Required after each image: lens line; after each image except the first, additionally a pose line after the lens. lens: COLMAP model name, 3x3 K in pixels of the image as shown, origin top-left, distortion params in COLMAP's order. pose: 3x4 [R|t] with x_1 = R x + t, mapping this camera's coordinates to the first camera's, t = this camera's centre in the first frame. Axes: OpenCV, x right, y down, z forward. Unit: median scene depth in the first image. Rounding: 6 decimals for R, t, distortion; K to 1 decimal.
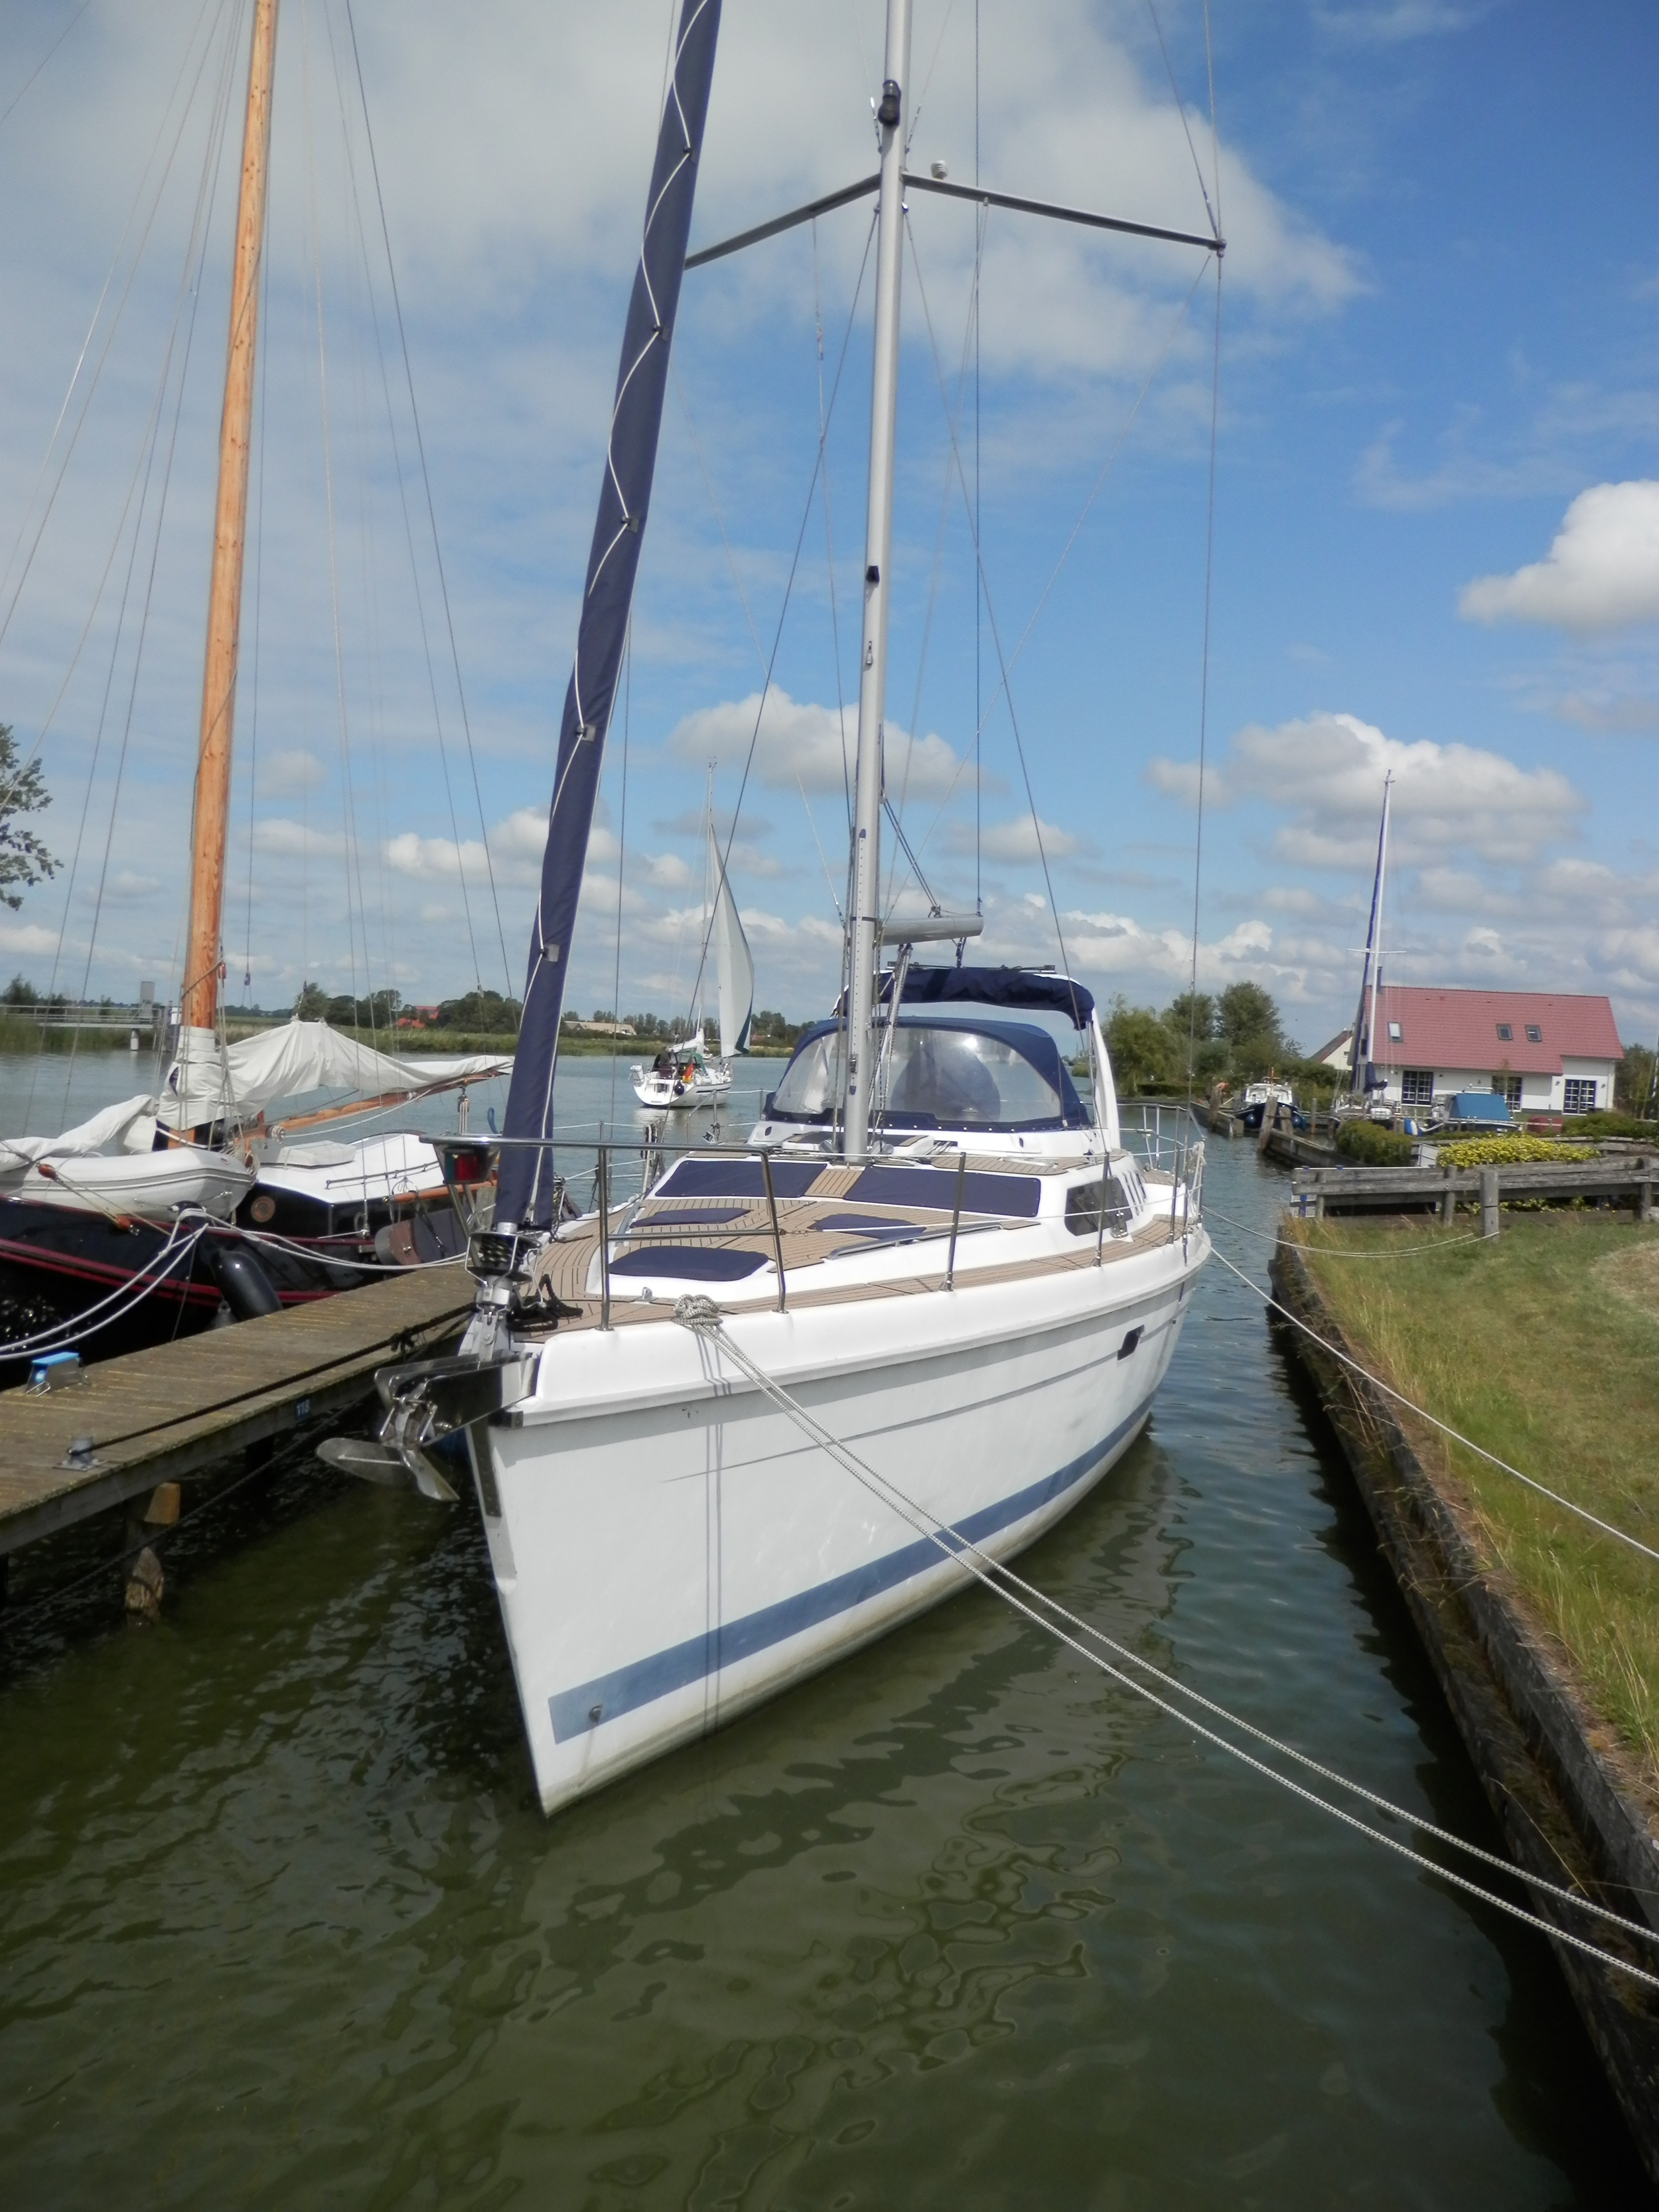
lens RADIAL K [[1617.9, 0, 815.8], [0, 1617.9, 1083.7], [0, 0, 1]] dist [0.001708, 0.006205]
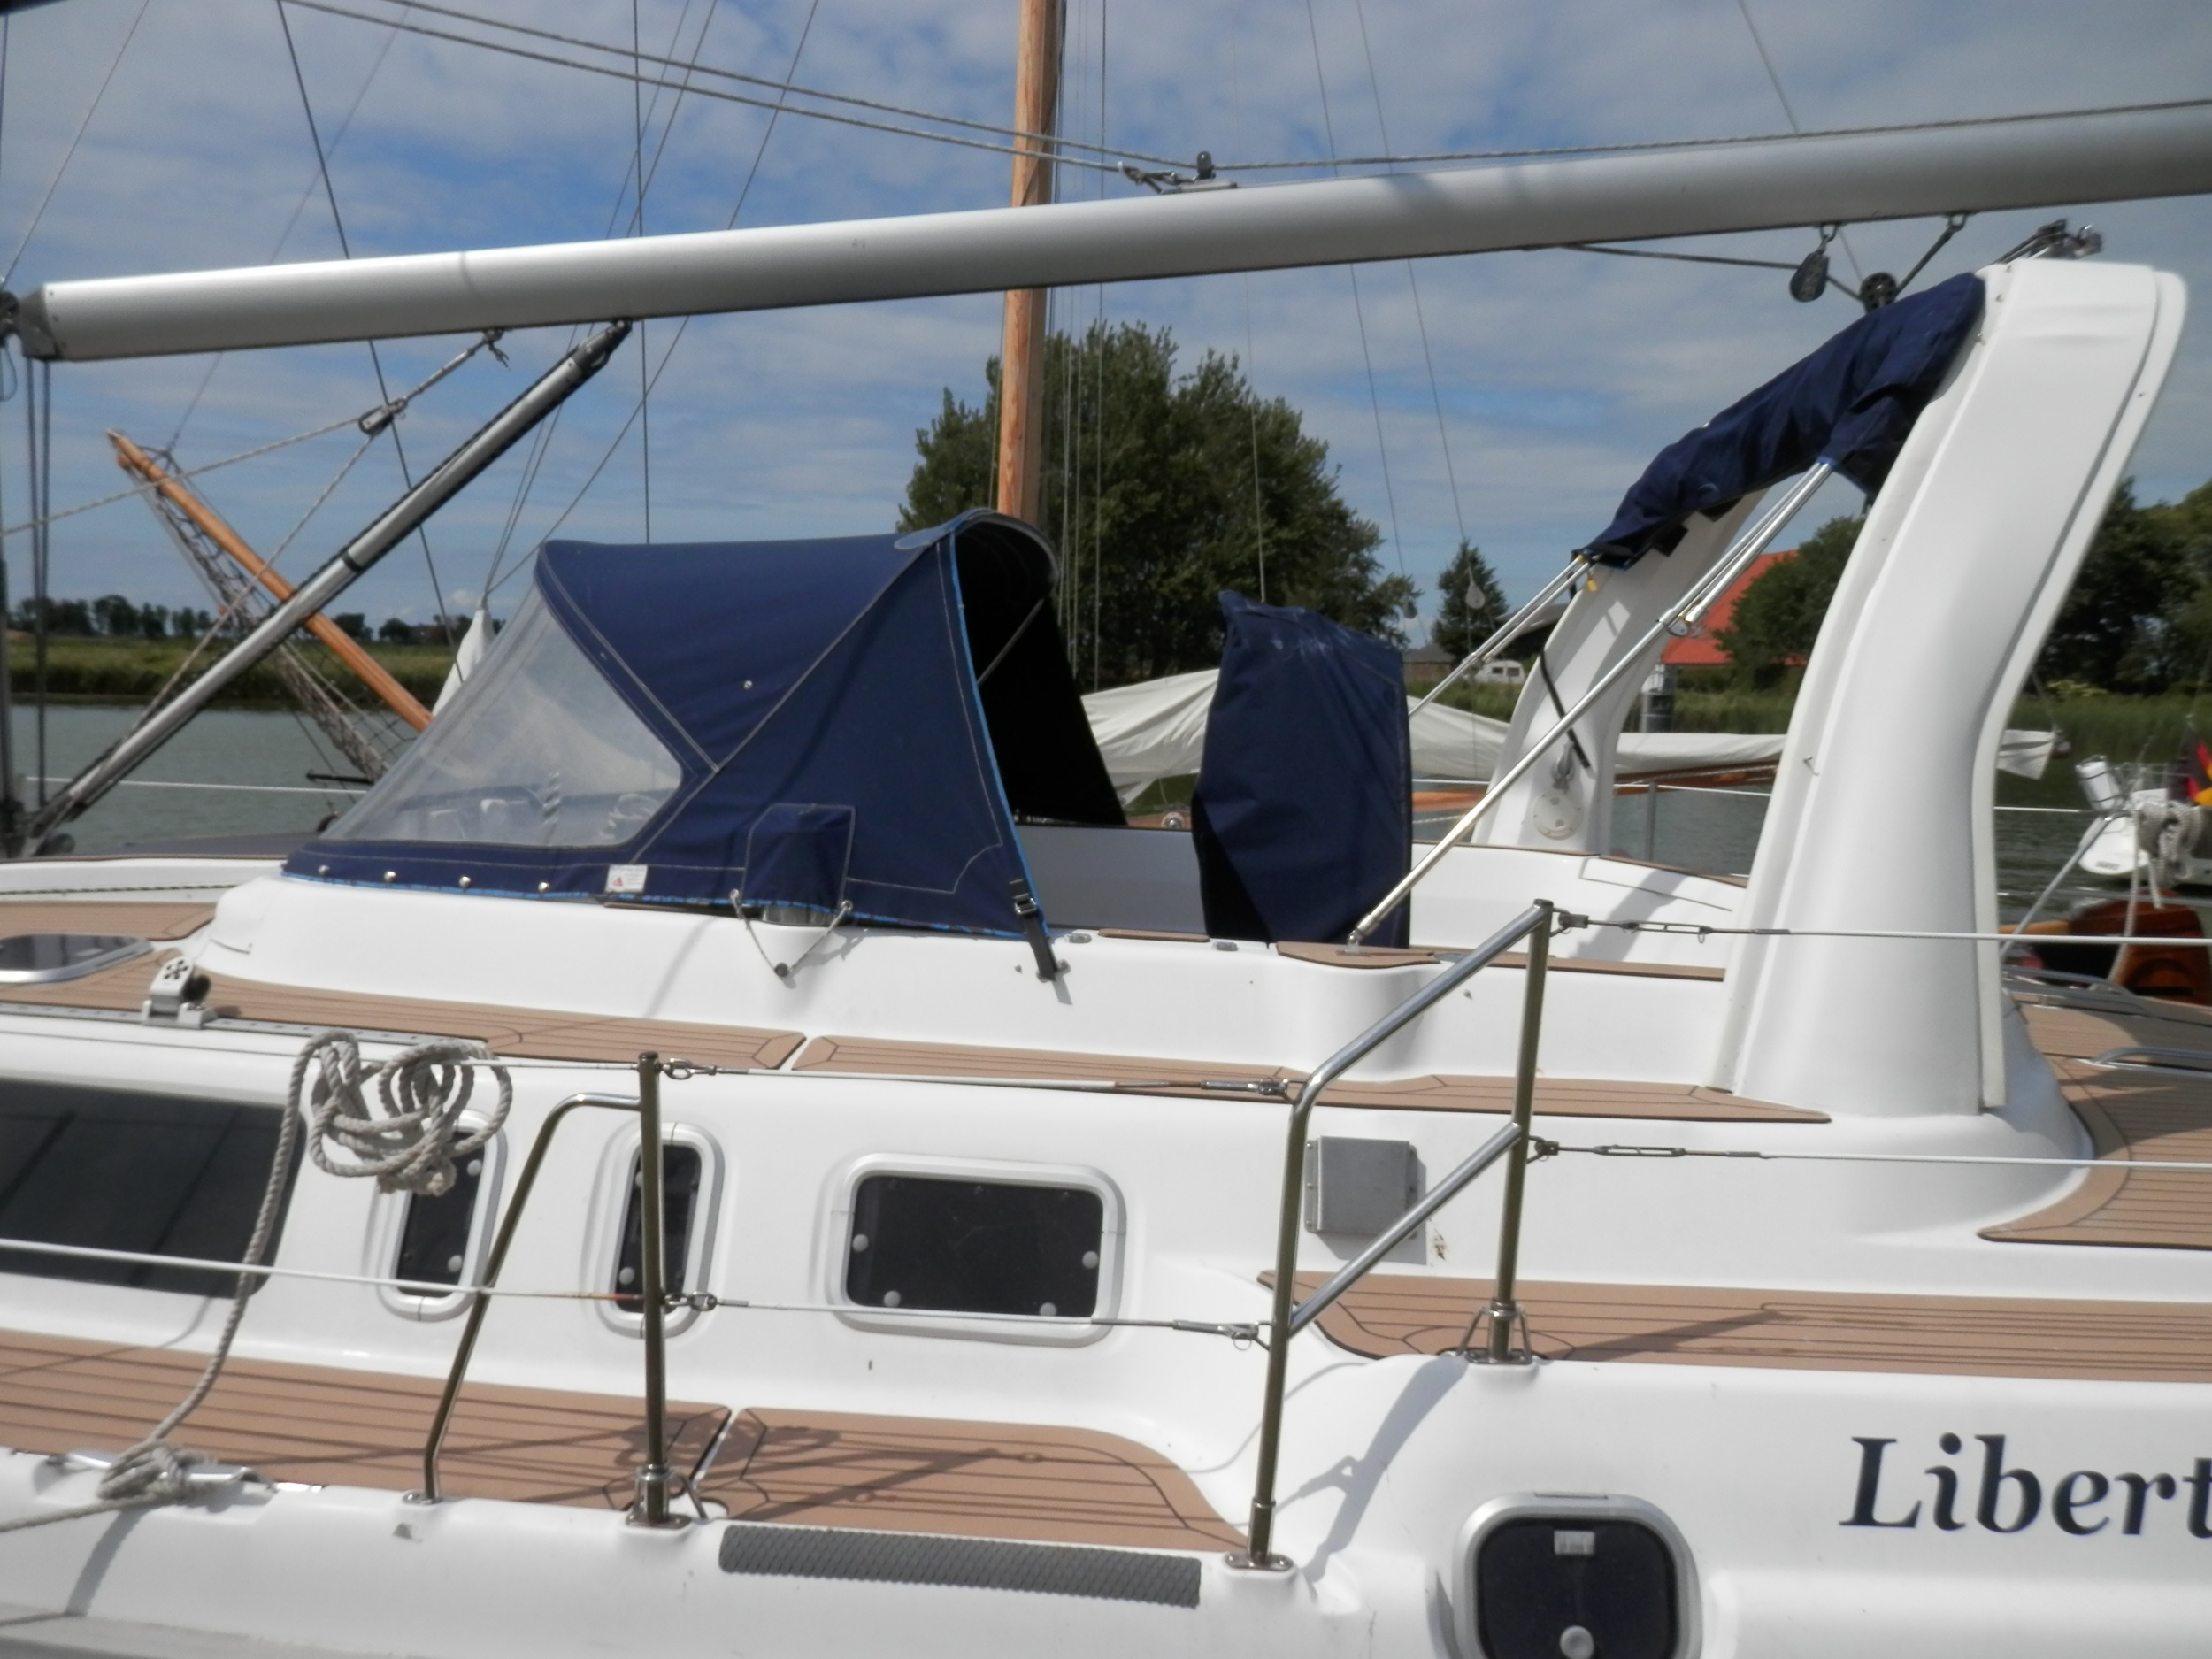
lens RADIAL K [[1636.2, 0, 1108.7], [0, 1636.2, 838.7], [0, 0, 1]] dist [0.000454, 0.002620]
pose [[0.176672, 0.054814, -0.982742, 0.373884], [-0.036689, 0.998121, 0.049076, 0.002918], [0.983586, 0.027385, 0.178351, 0.929597]]
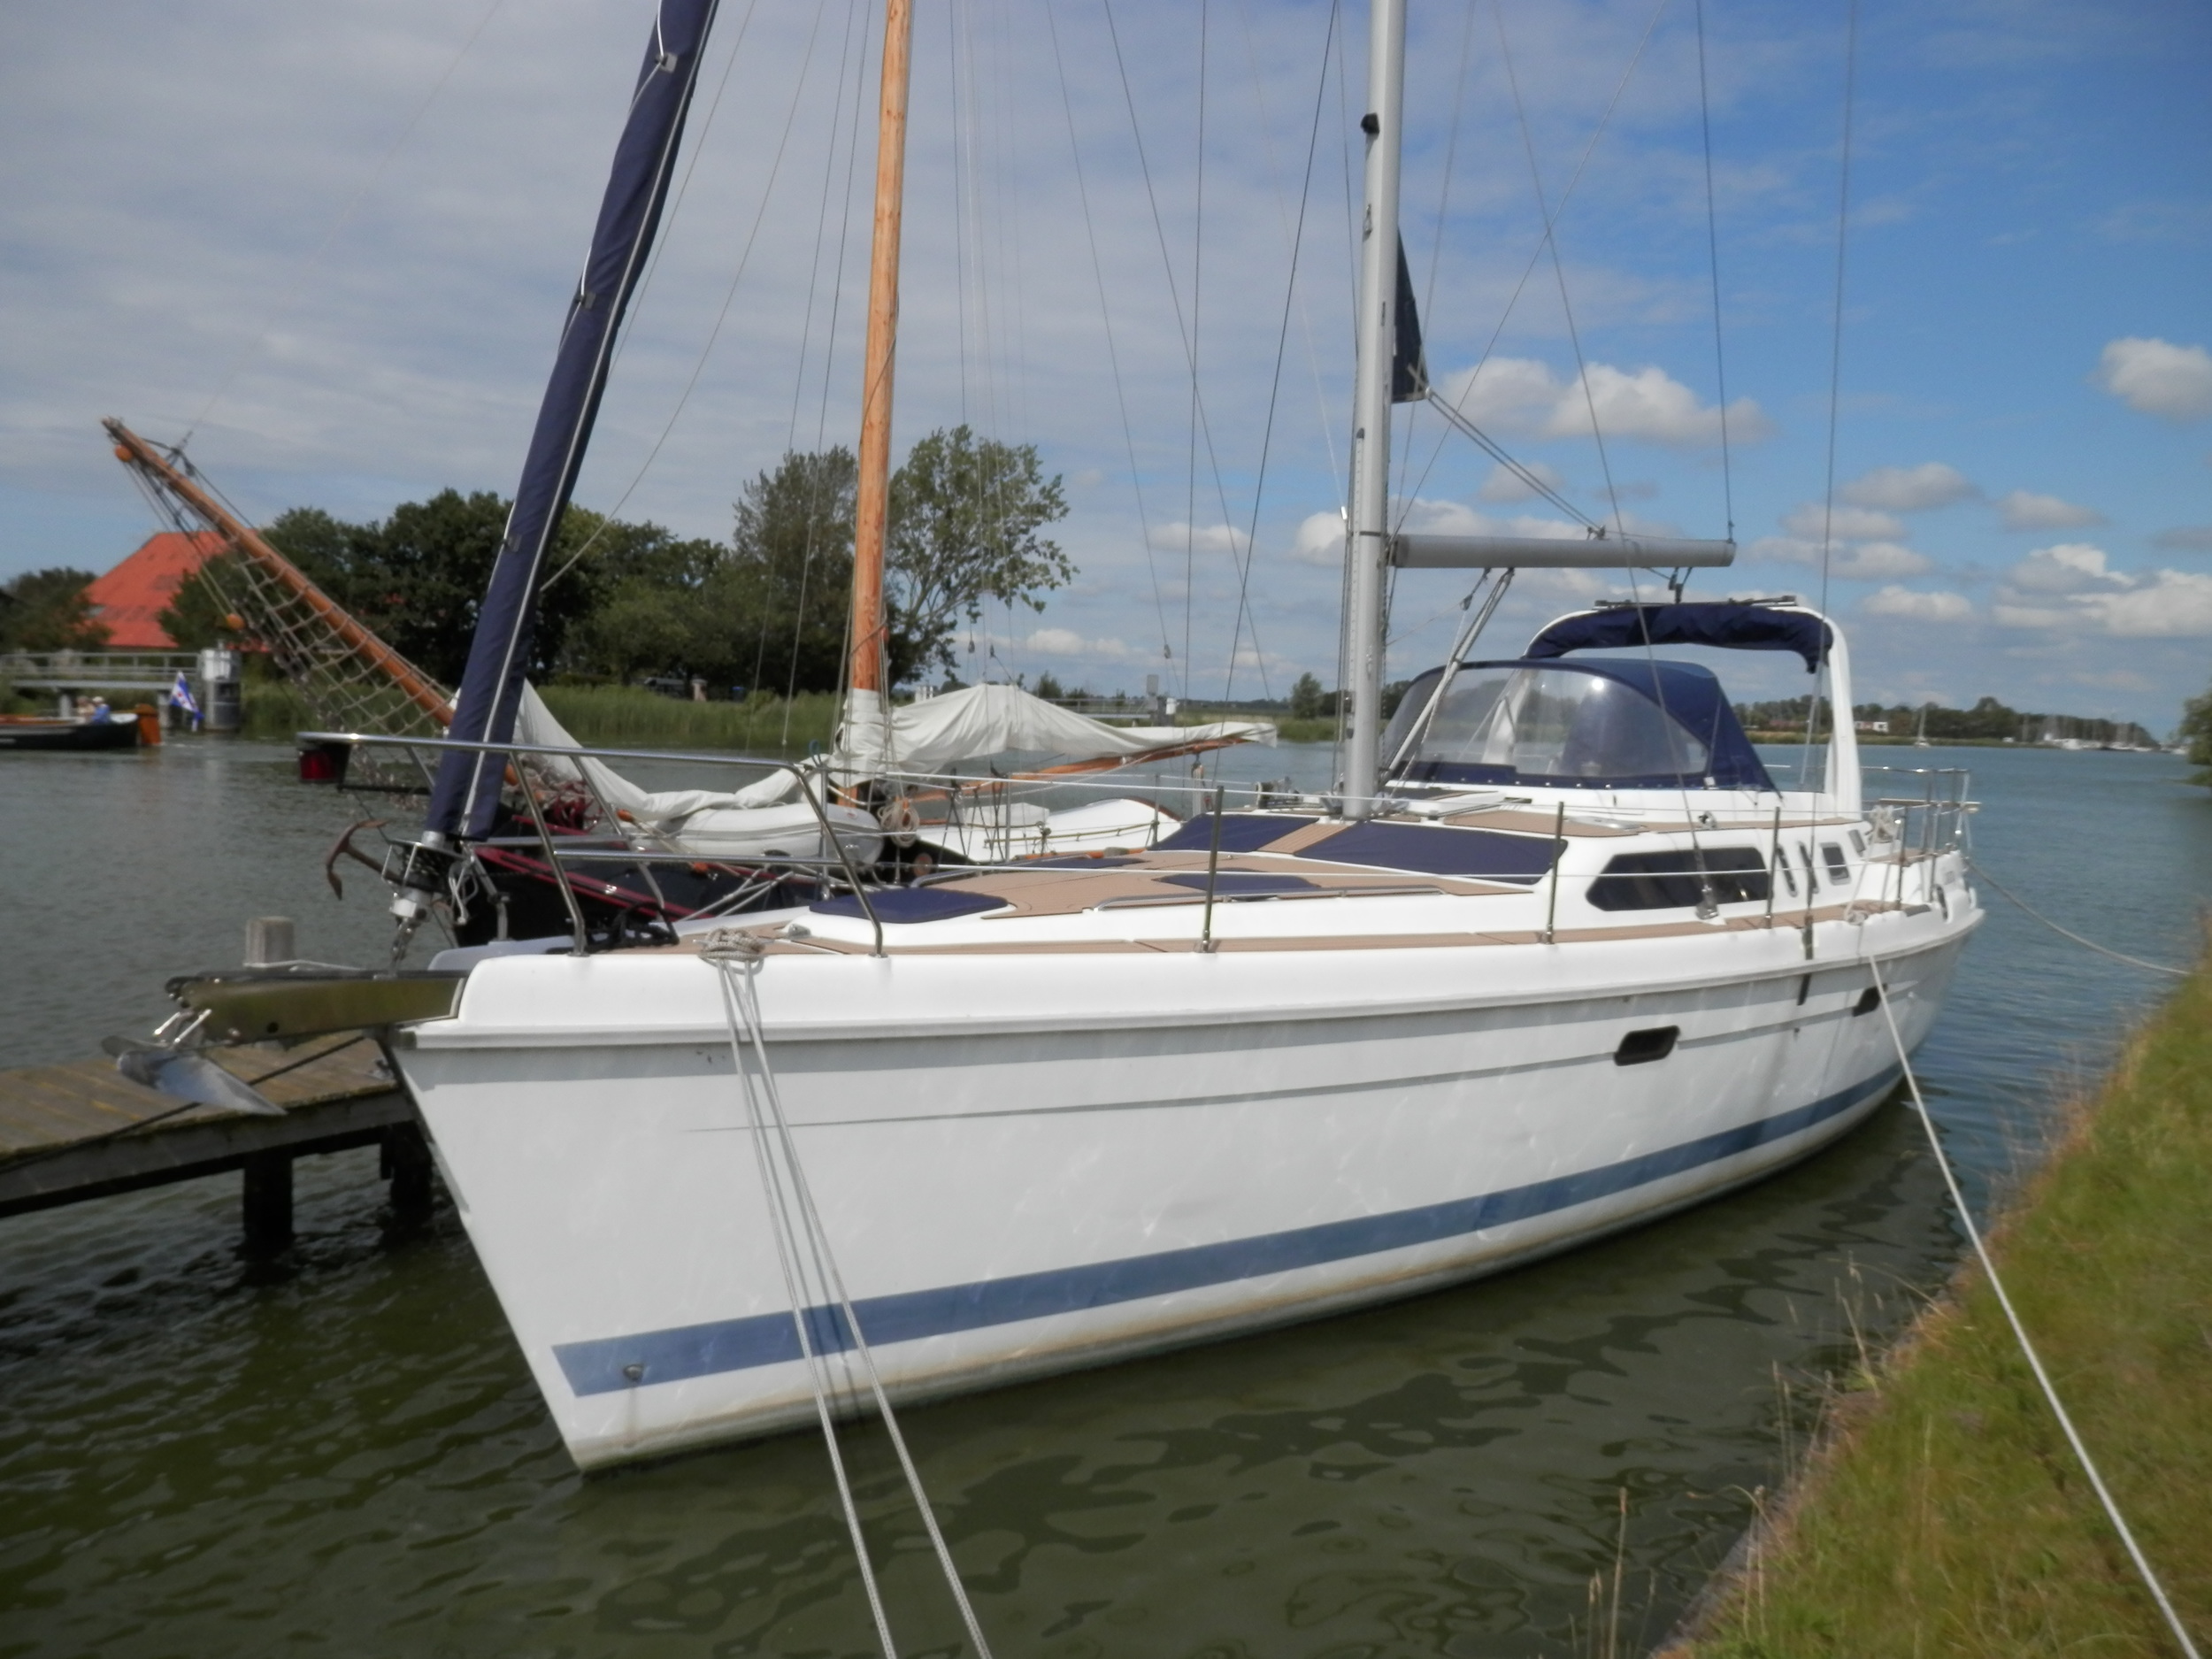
lens RADIAL K [[1623.7, 0, 1102.4], [0, 1623.7, 831.5], [0, 0, 1]] dist [-0.000284, -0.002663]
pose [[0.903788, 0.016476, -0.427663, 0.204634], [-0.001213, 0.999353, 0.035937, 0.018736], [0.427979, -0.031960, 0.903224, 0.117487]]
